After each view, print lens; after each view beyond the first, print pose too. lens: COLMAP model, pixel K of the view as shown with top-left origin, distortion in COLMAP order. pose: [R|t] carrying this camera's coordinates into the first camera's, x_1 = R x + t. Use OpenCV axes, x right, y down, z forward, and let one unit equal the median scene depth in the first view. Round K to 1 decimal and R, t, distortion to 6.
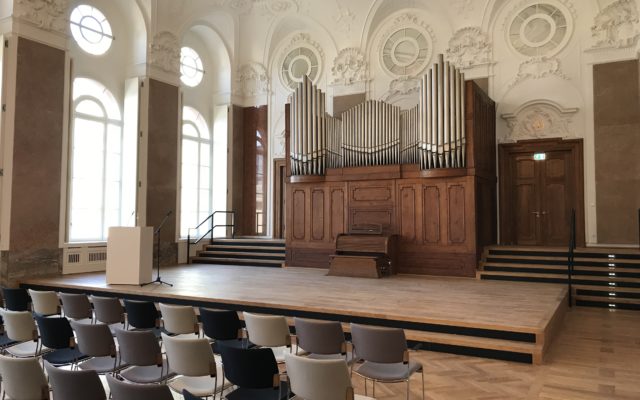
lens RADIAL K [[523.8, 0, 319.9], [0, 523.8, 193.7], [0, 0, 1]] dist [0.009332, -0.008291]
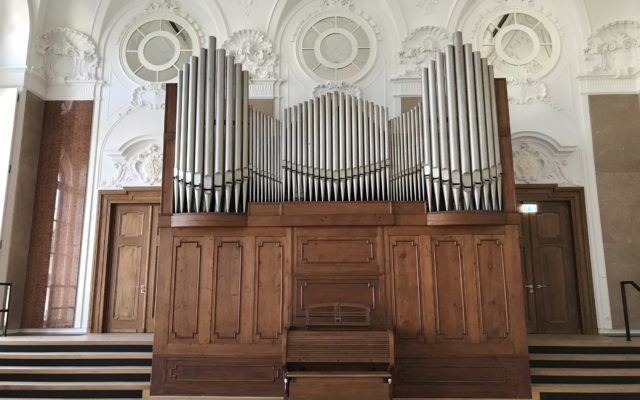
lens RADIAL K [[523.8, 0, 319.9], [0, 523.8, 193.7], [0, 0, 1]] dist [0.009332, -0.008291]
pose [[0.891404, 0.082060, 0.445718, -0.166596], [-0.018962, 0.989363, -0.144225, 0.019746], [-0.452812, 0.120111, 0.883479, 0.483230]]
